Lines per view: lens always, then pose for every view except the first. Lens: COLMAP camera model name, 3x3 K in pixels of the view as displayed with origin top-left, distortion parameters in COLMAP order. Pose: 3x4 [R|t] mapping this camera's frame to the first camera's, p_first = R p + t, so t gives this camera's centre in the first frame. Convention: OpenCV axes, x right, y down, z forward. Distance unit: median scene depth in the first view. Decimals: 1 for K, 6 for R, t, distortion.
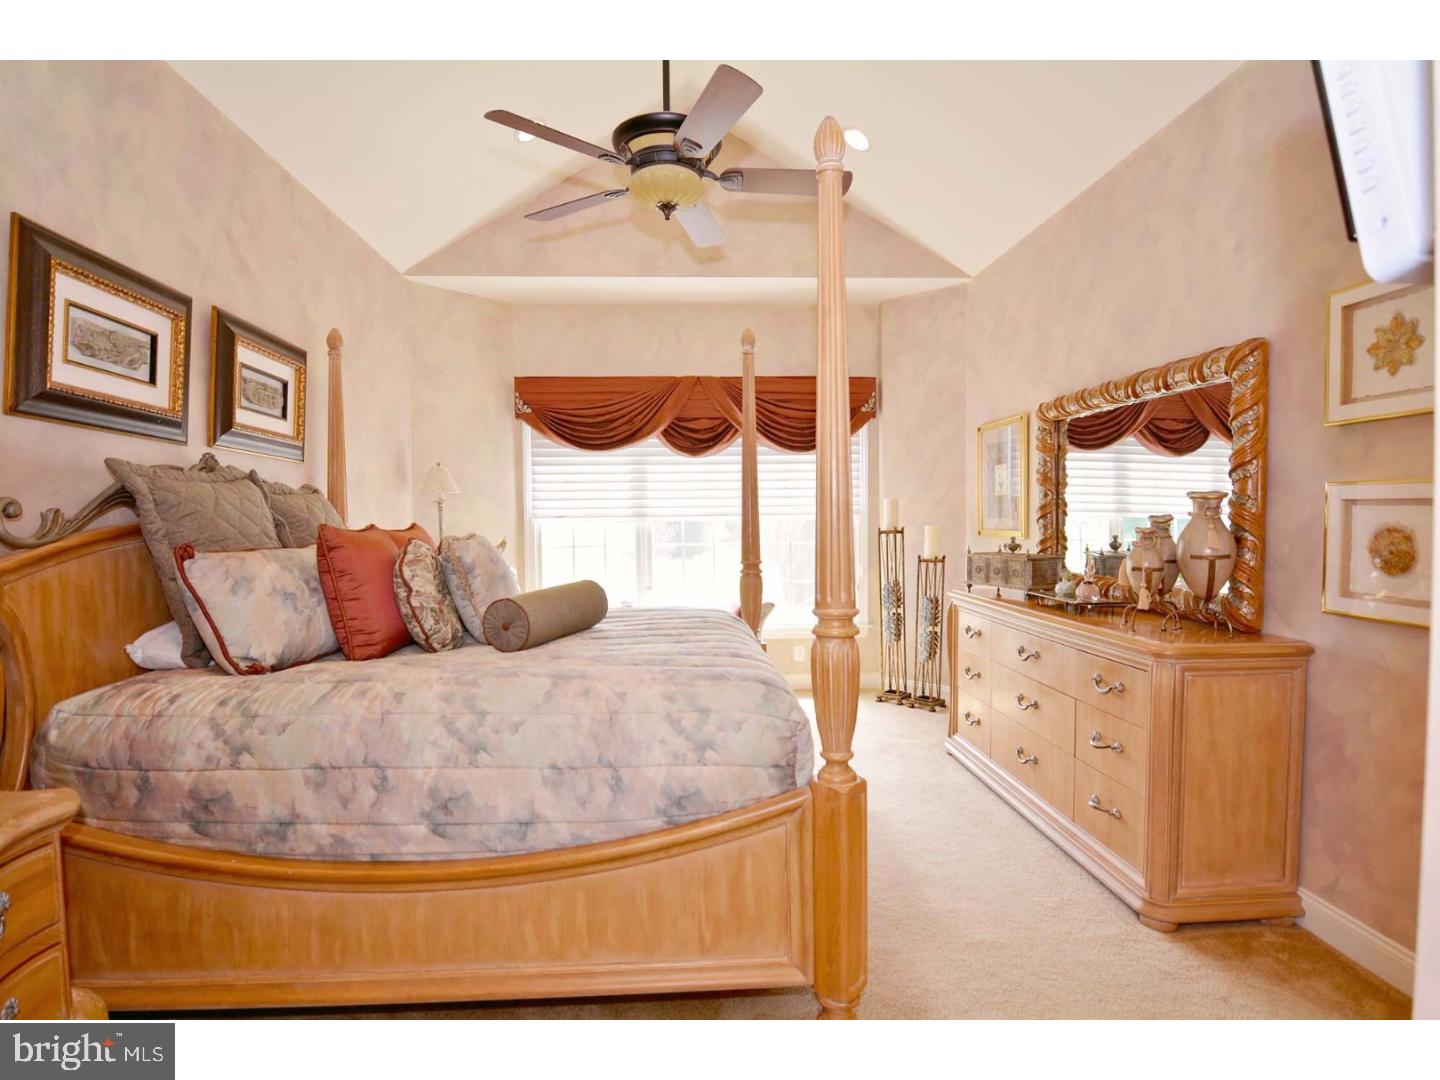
lens RADIAL K [[755.7, 0, 720.2], [0, 755.7, 542.2], [0, 0, 1]] dist [-0.000301, -0.000039]
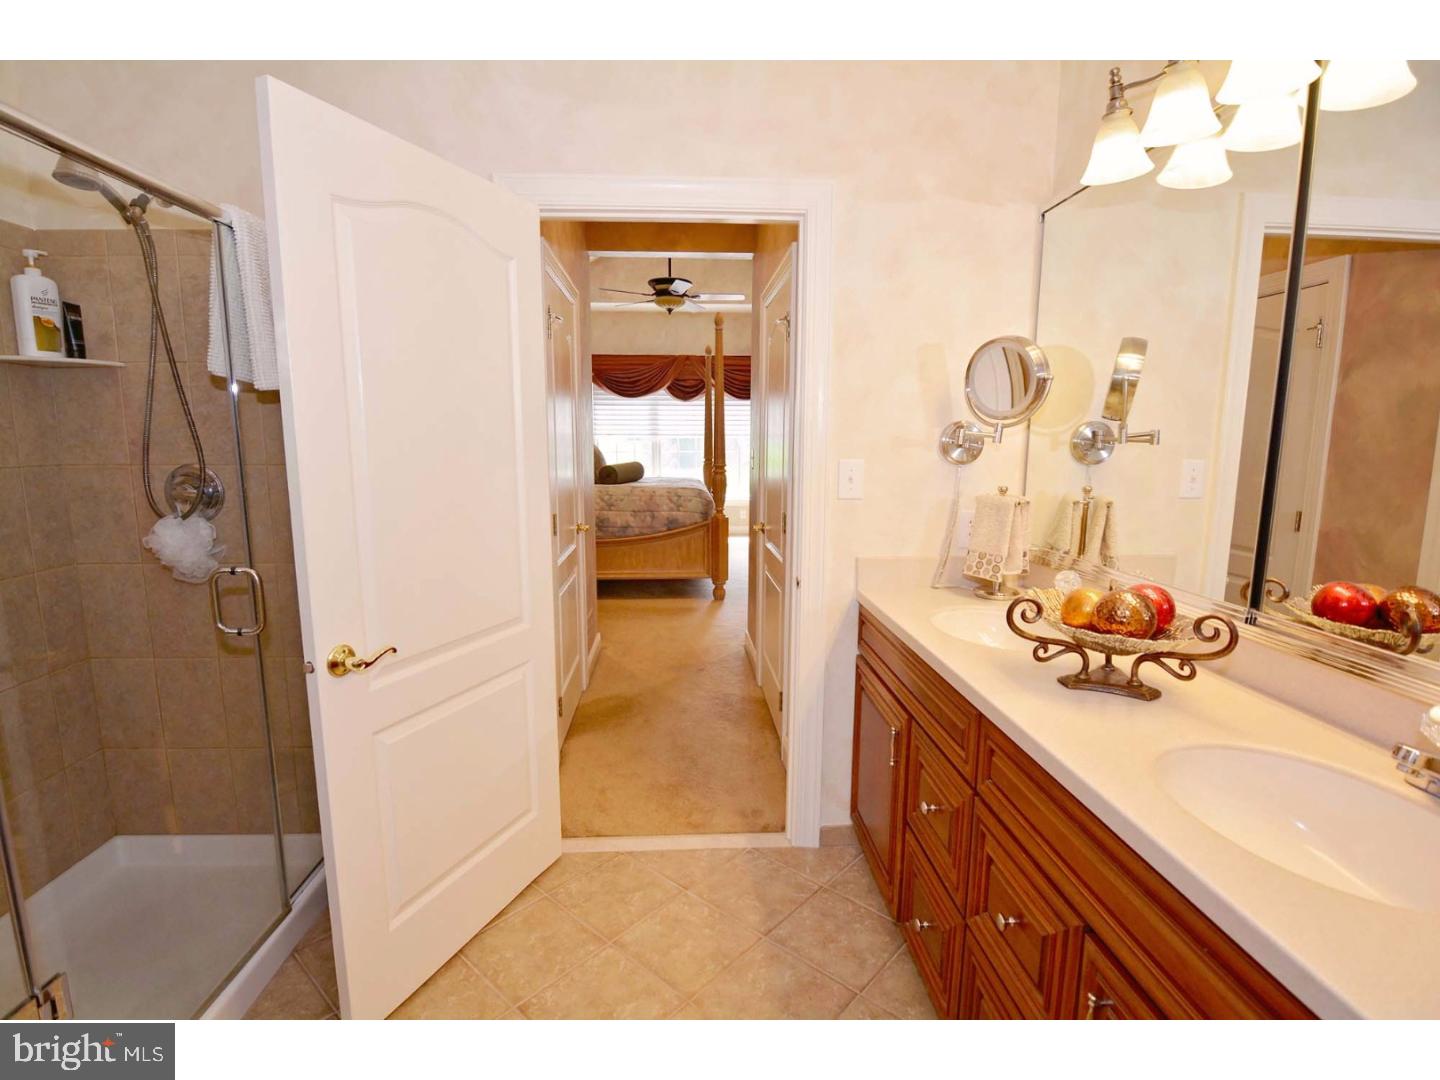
lens RADIAL K [[691.2, 0, 711.9], [0, 691.2, 545.9], [0, 0, 1]] dist [0.003076, -0.003028]
pose [[0.999820, 0.016372, -0.009597, 0.112982], [-0.015059, 0.992189, 0.123829, 0.051569], [0.011550, -0.123663, 0.992257, -1.486167]]
